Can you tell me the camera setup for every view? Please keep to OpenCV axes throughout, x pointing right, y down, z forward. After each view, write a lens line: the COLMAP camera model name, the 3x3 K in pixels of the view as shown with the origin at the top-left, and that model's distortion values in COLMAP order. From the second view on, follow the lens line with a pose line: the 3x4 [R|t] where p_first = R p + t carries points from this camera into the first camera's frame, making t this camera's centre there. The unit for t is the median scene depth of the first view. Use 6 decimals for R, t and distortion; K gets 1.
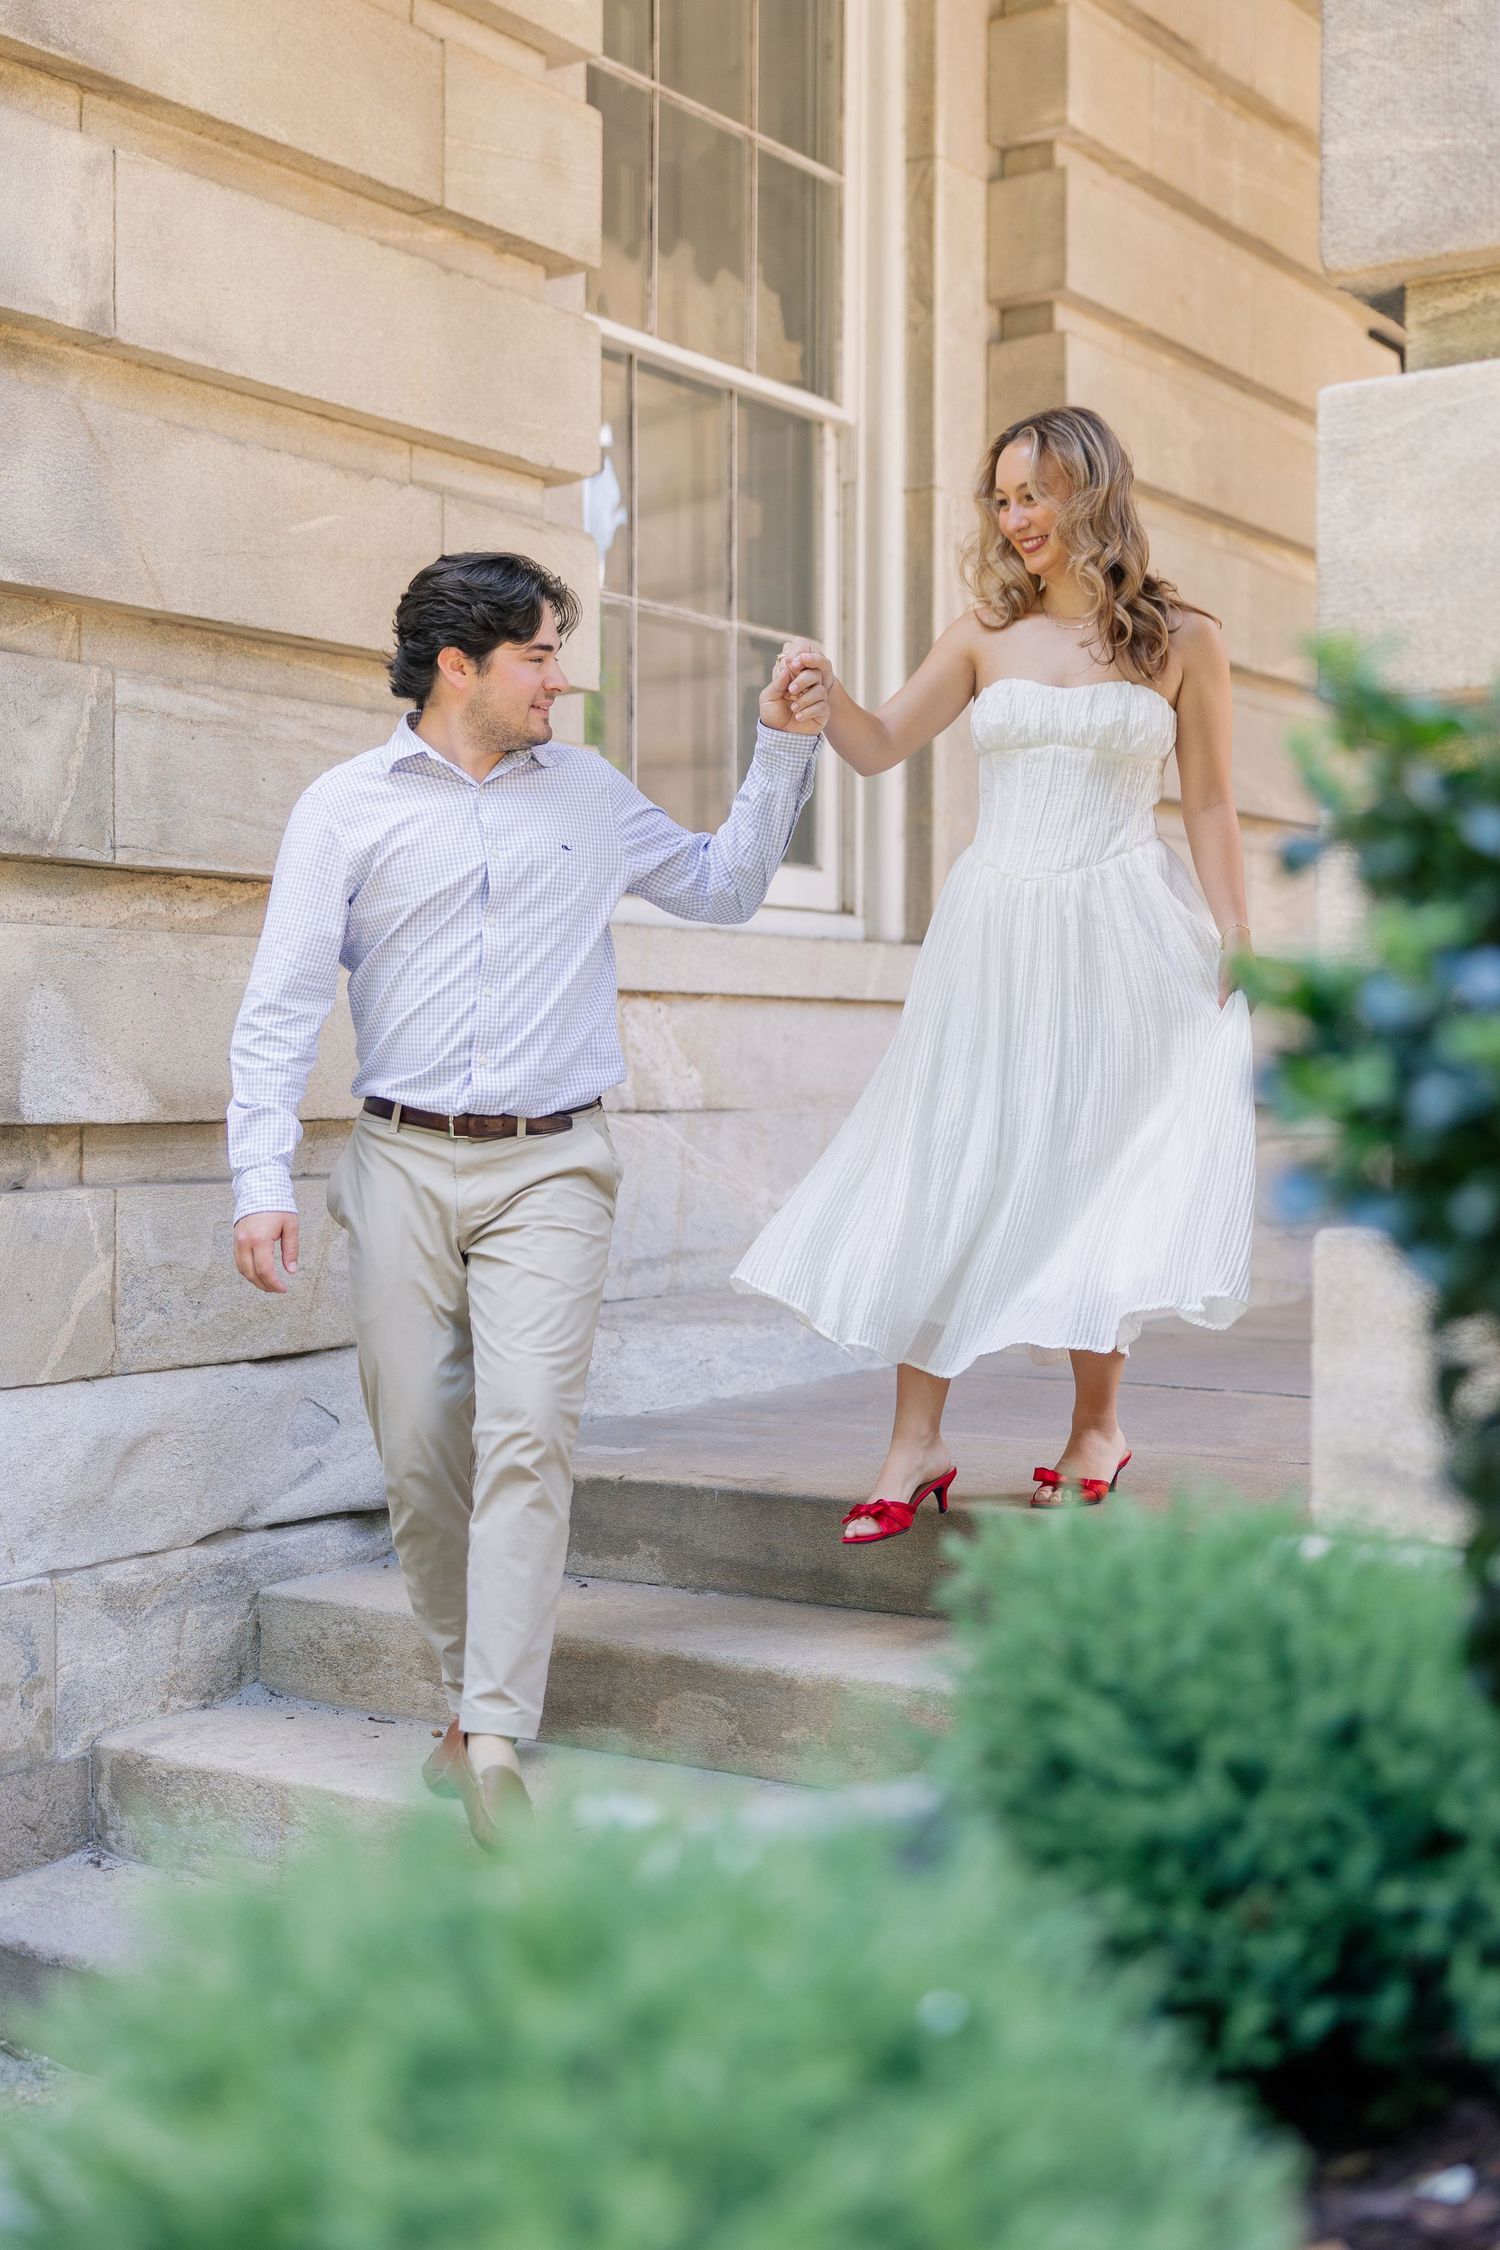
lens RADIAL K [[2743.1, 0, 732.3], [0, 2743.1, 1103.7], [0, 0, 1]] dist [-0.002947, 0.000000]
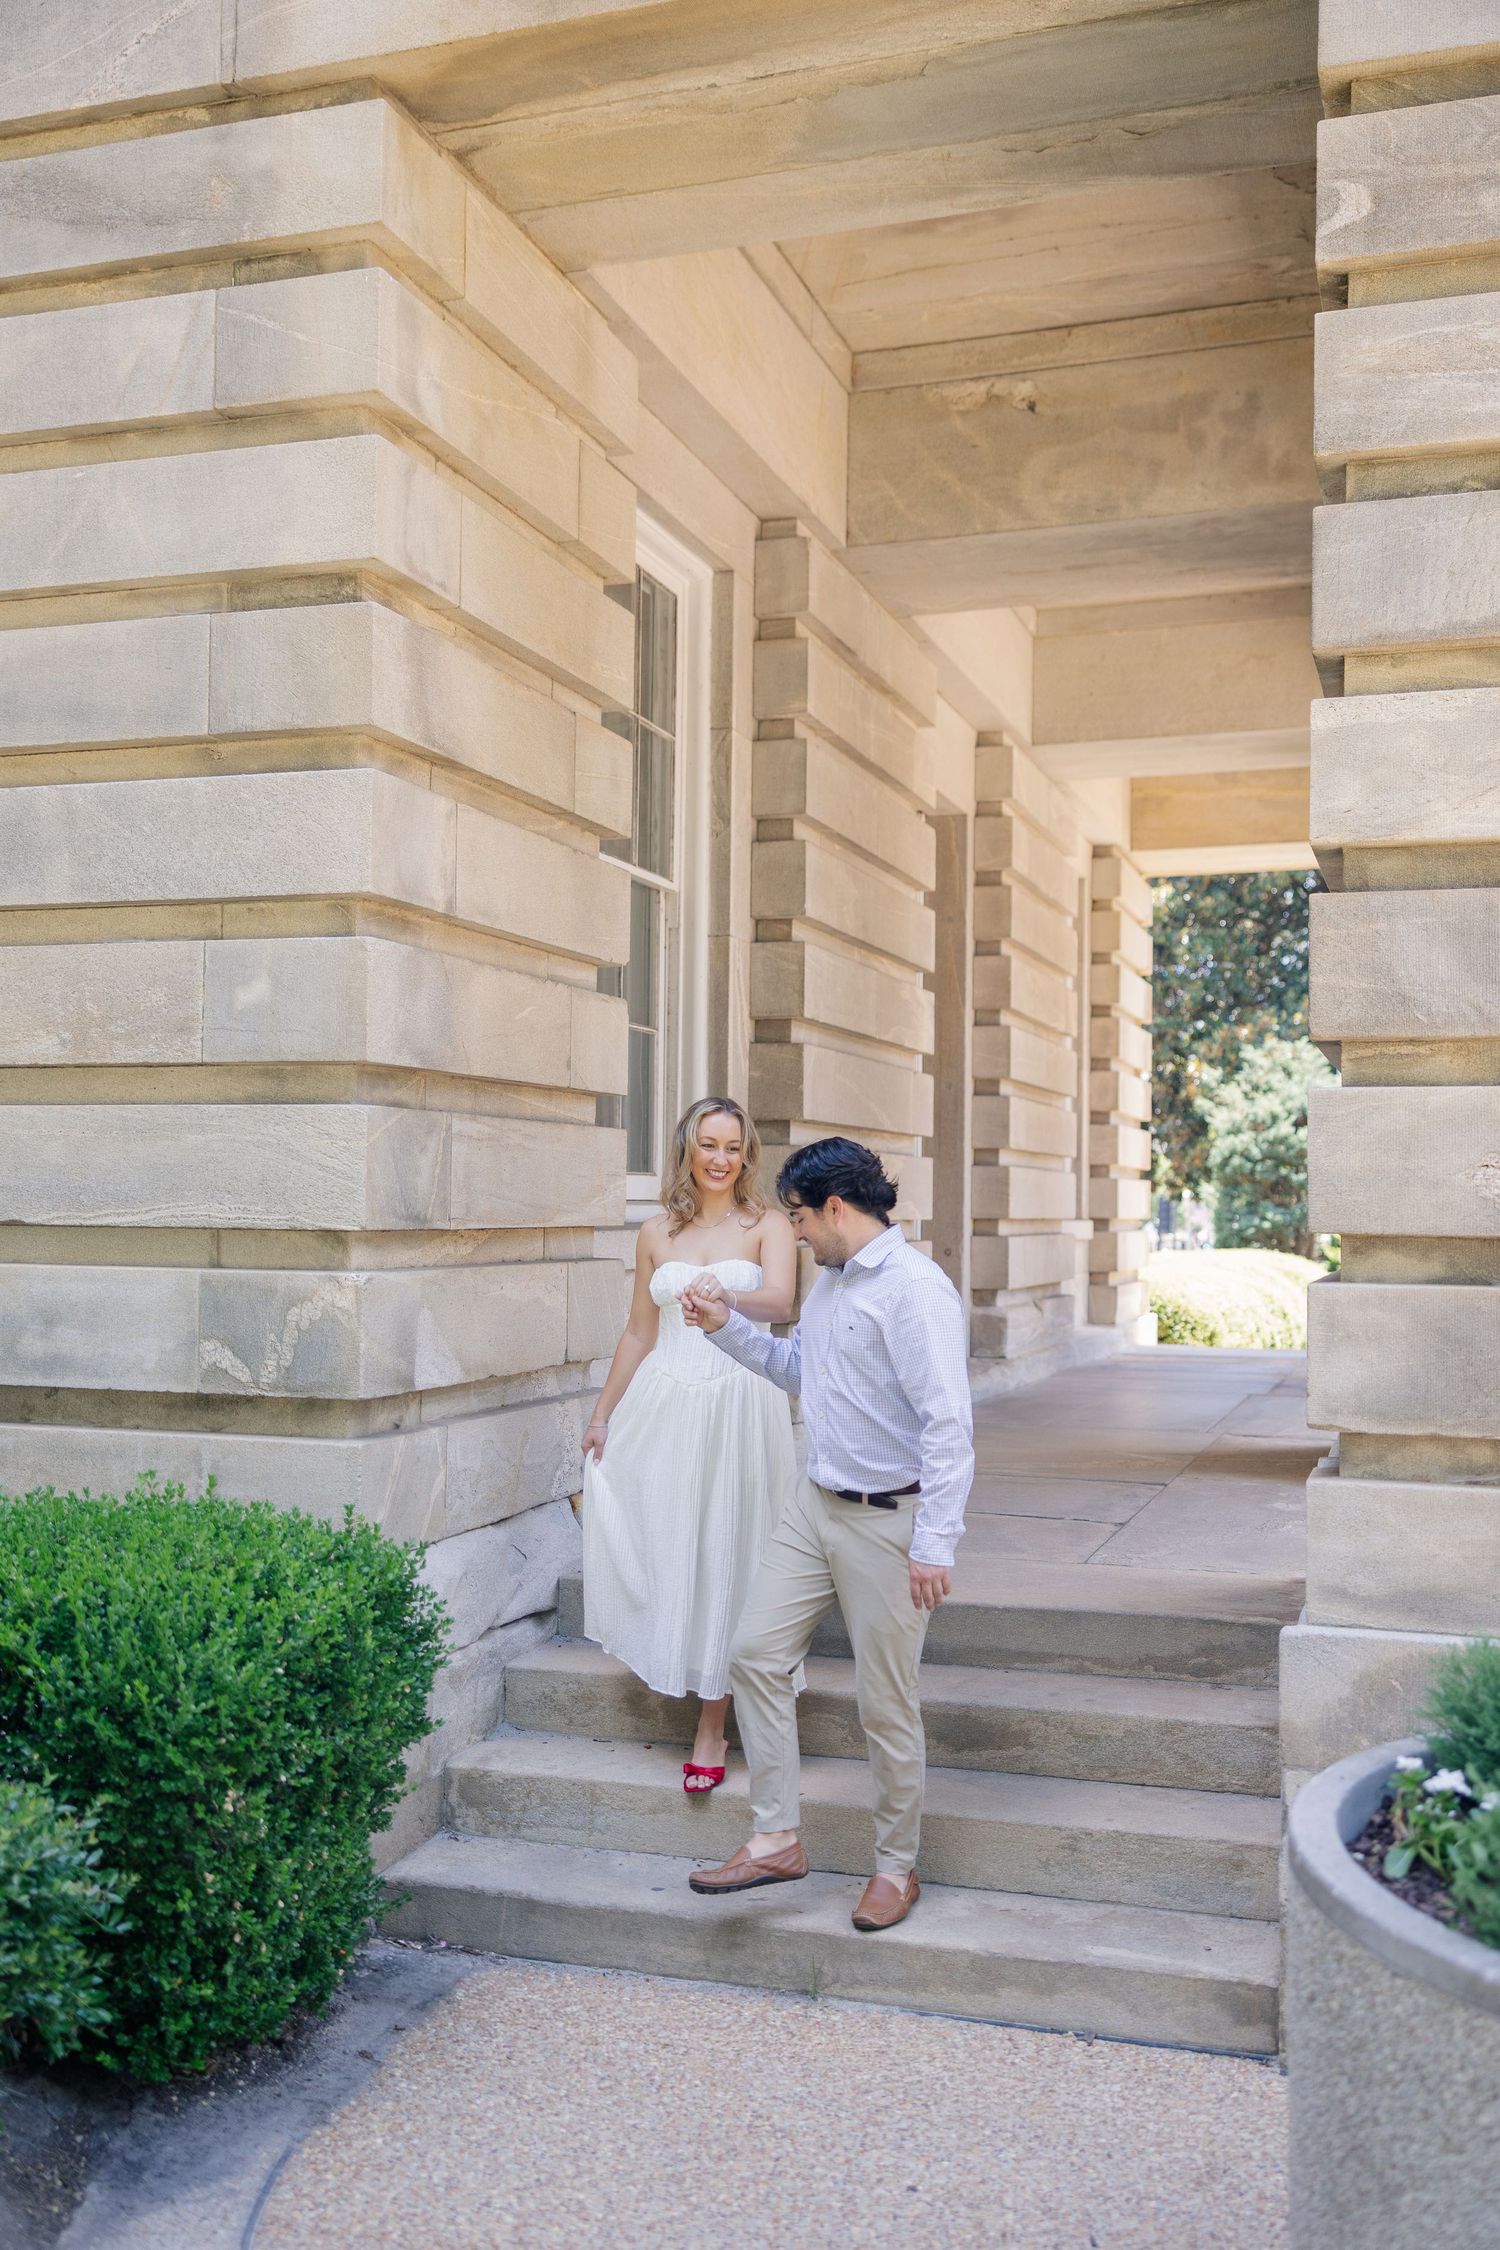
lens RADIAL K [[2176.0, 0, 737.9], [0, 2176.0, 1122.5], [0, 0, 1]] dist [0.019977, 0.000000]
pose [[0.957562, 0.020181, 0.287521, -0.433476], [-0.008021, 0.999025, -0.043407, -0.095231], [-0.288117, 0.039259, 0.956790, -0.313186]]
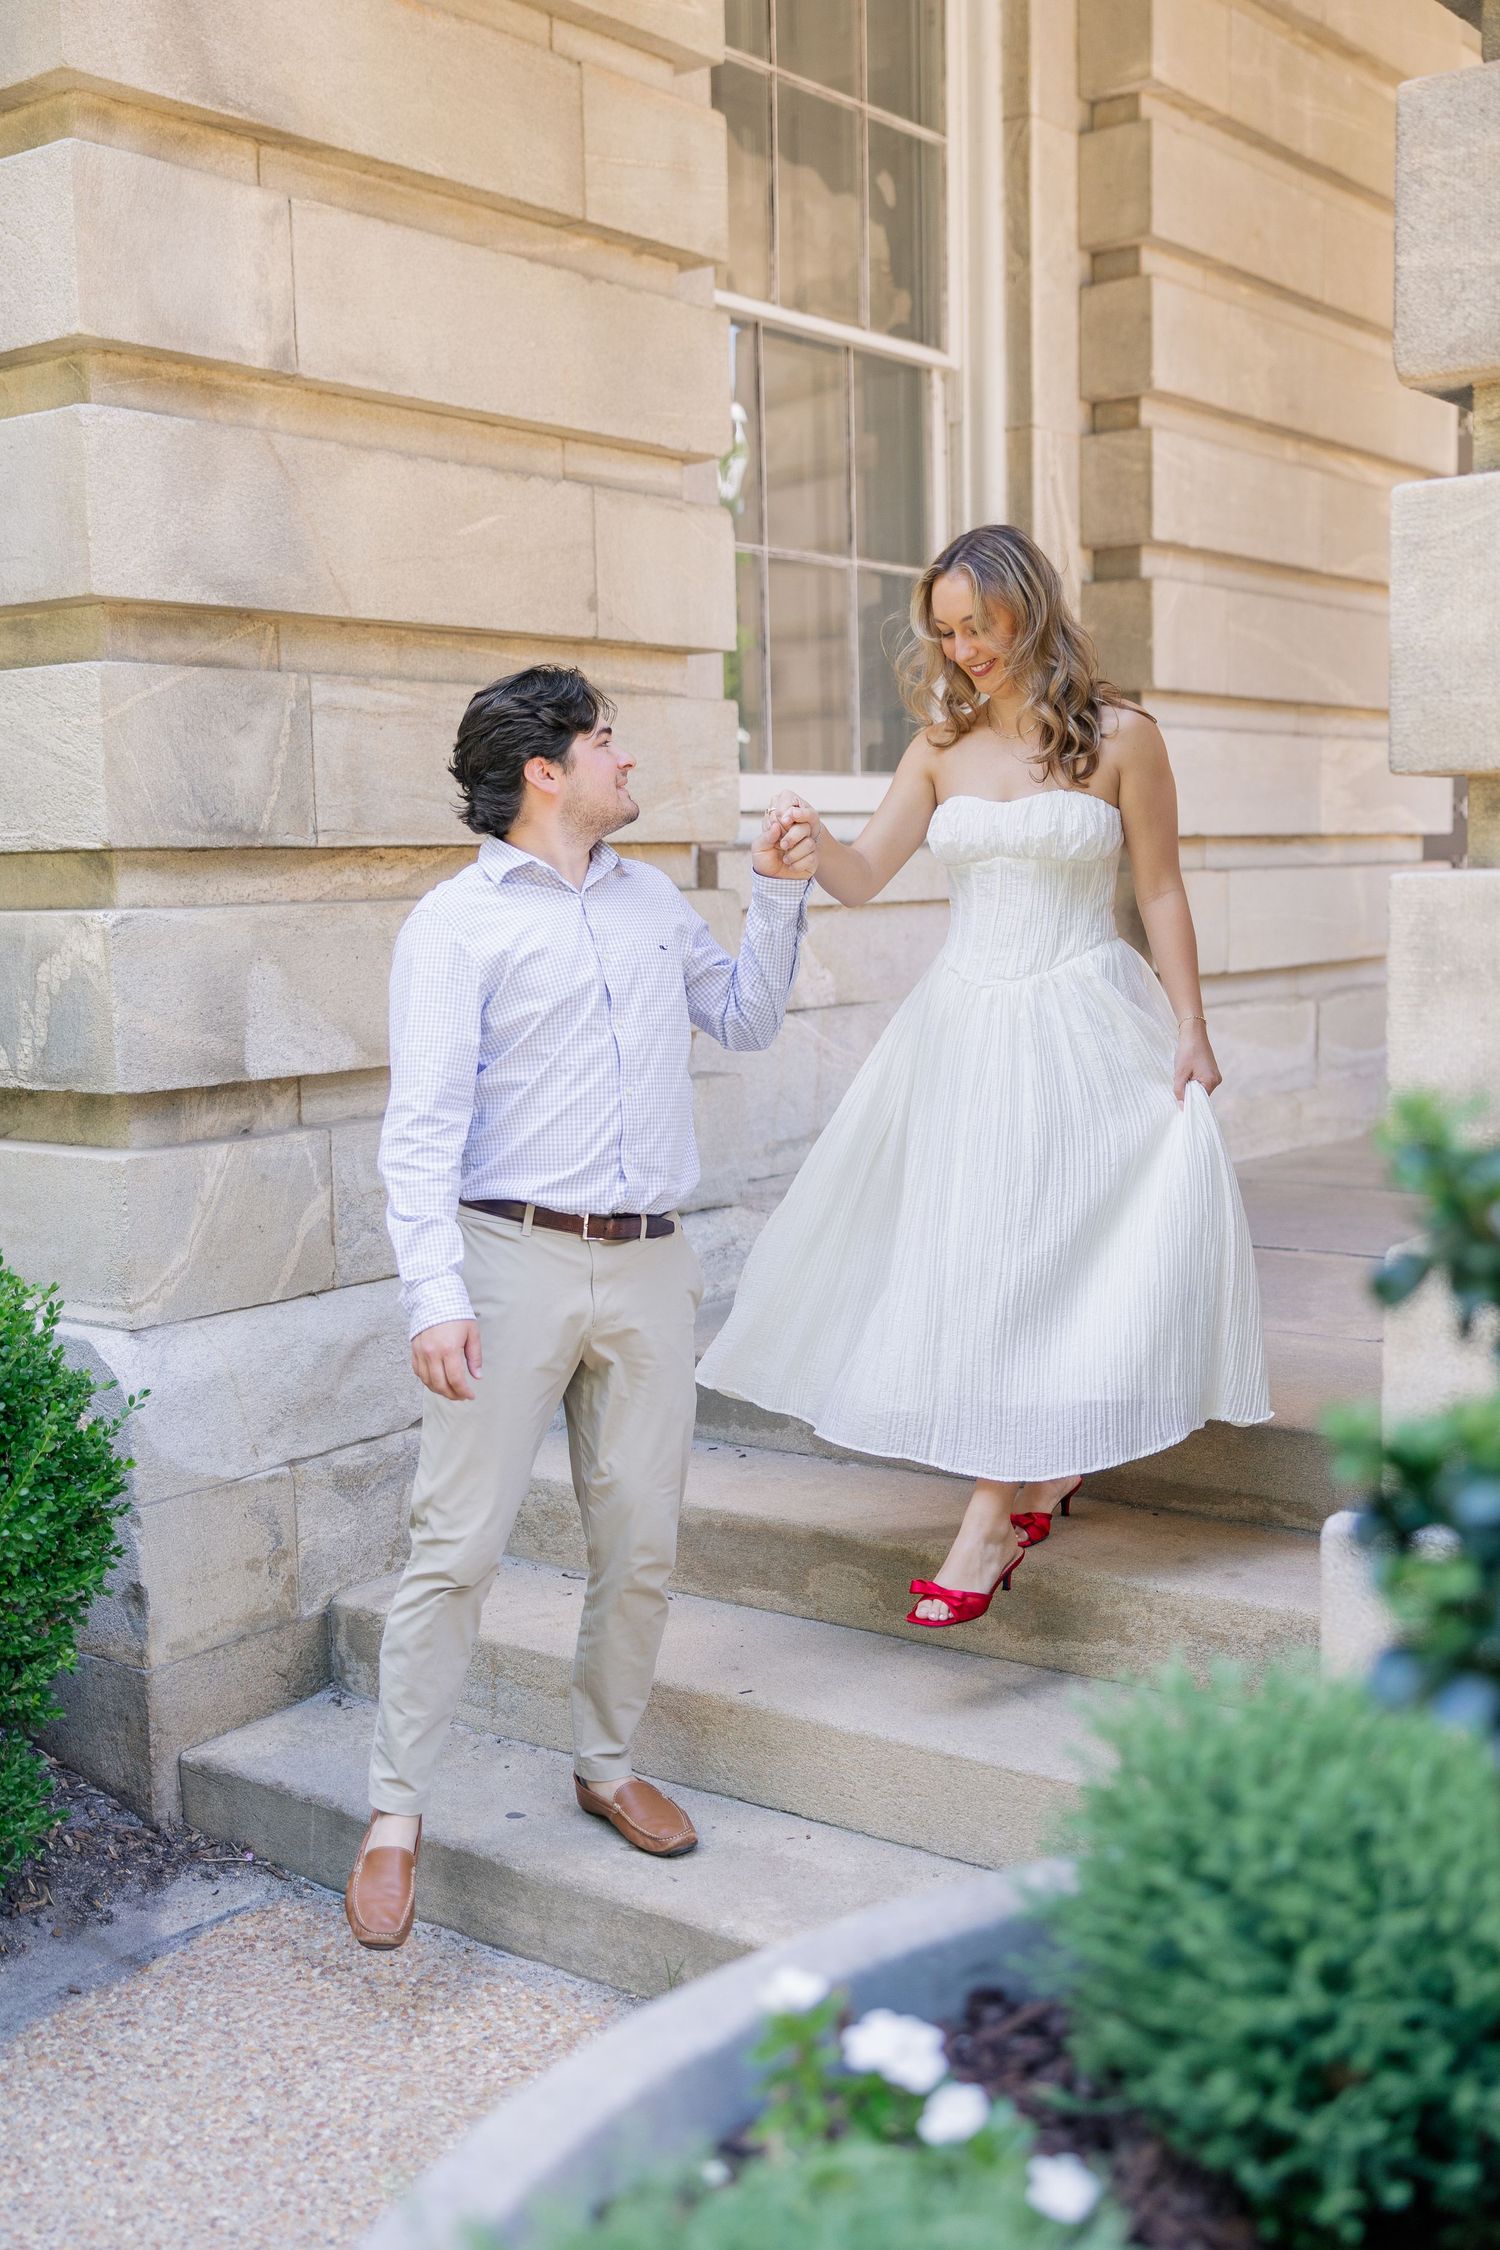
lens RADIAL K [[2390.8, 0, 736.9], [0, 2390.8, 1132.1], [0, 0, 1]] dist [0.004125, 0.000000]
pose [[0.998482, -0.018989, -0.051702, -0.001628], [0.024233, 0.994409, 0.102782, -0.066543], [0.049461, -0.103879, 0.993359, 0.007412]]
